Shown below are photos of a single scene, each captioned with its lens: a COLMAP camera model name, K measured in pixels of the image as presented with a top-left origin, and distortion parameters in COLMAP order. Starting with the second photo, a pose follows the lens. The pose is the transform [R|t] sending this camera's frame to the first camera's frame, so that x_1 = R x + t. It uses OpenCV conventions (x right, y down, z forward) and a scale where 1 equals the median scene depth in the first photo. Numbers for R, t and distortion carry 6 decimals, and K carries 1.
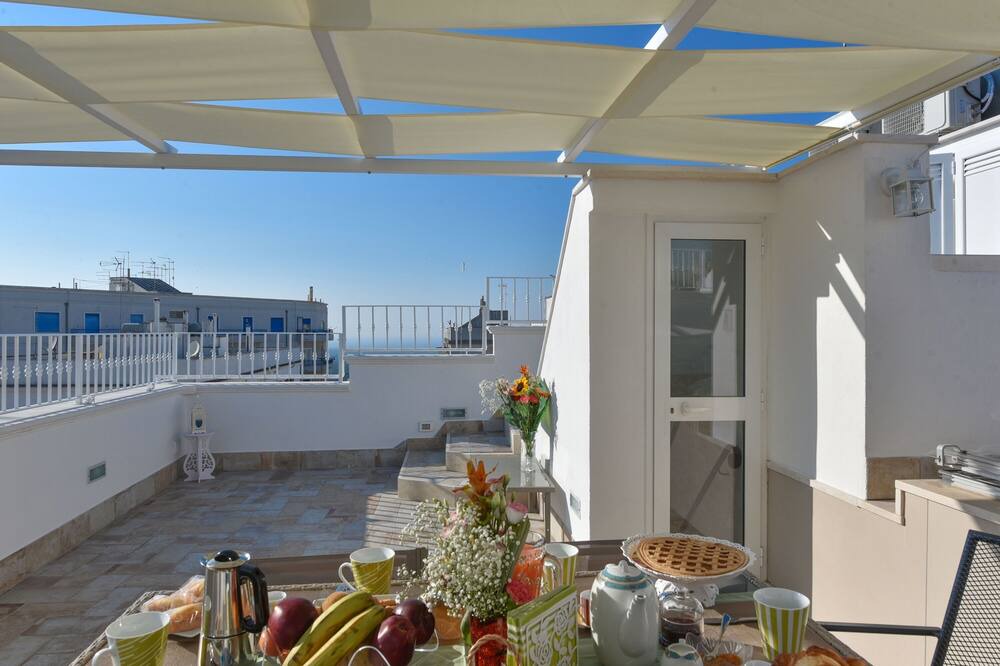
lens RADIAL K [[643.4, 0, 457.8], [0, 643.4, 318.5], [0, 0, 1]] dist [-0.010205, -0.004917]
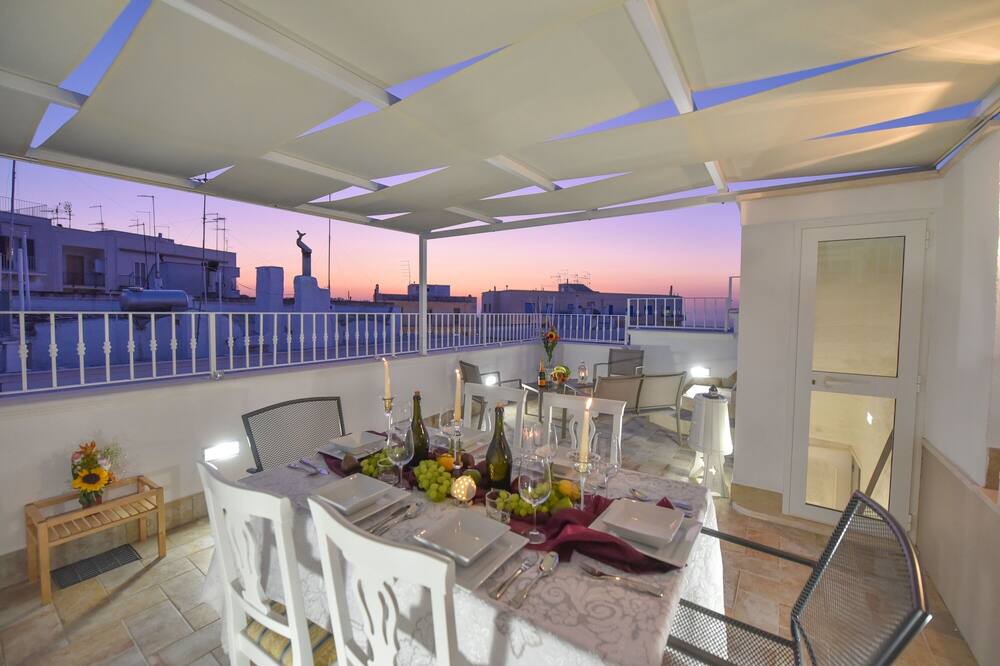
lens RADIAL K [[388.8, 0, 507.7], [0, 388.8, 316.8], [0, 0, 1]] dist [-0.000629, 0.000221]
pose [[0.792283, 0.020672, -0.609803, 0.195072], [-0.004153, 0.999585, 0.028490, 0.001021], [0.610139, -0.020039, 0.792041, 0.030163]]
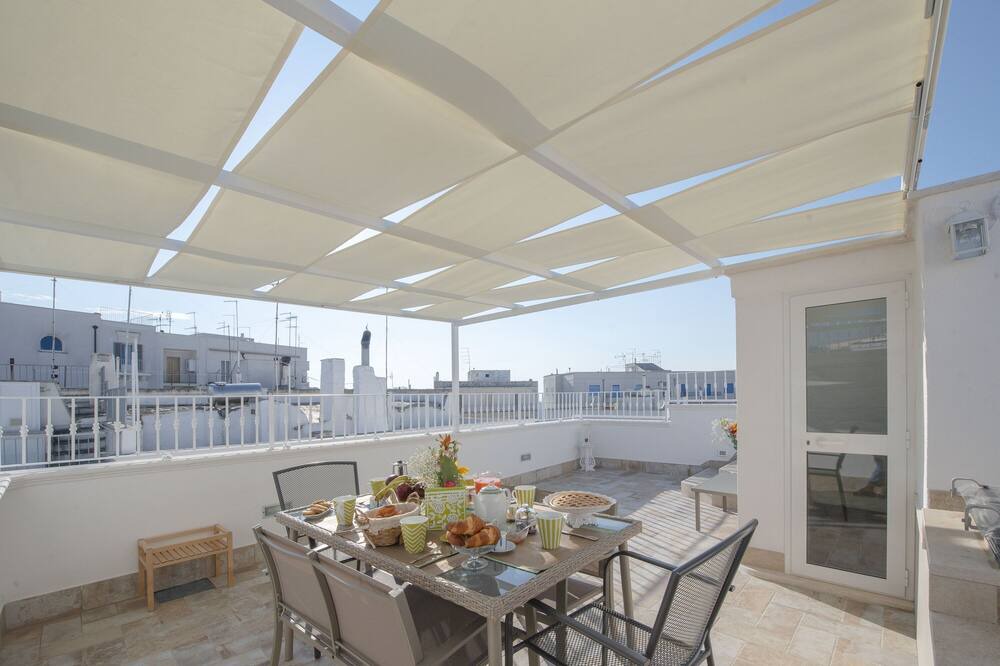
lens RADIAL K [[410.2, 0, 523.1], [0, 410.2, 378.8], [0, 0, 1]] dist [0.004361, -0.001316]
pose [[0.704171, -0.044084, -0.708660, 0.311632], [0.030746, 0.999028, -0.031595, 0.015544], [0.709364, 0.000460, 0.704842, 0.019720]]
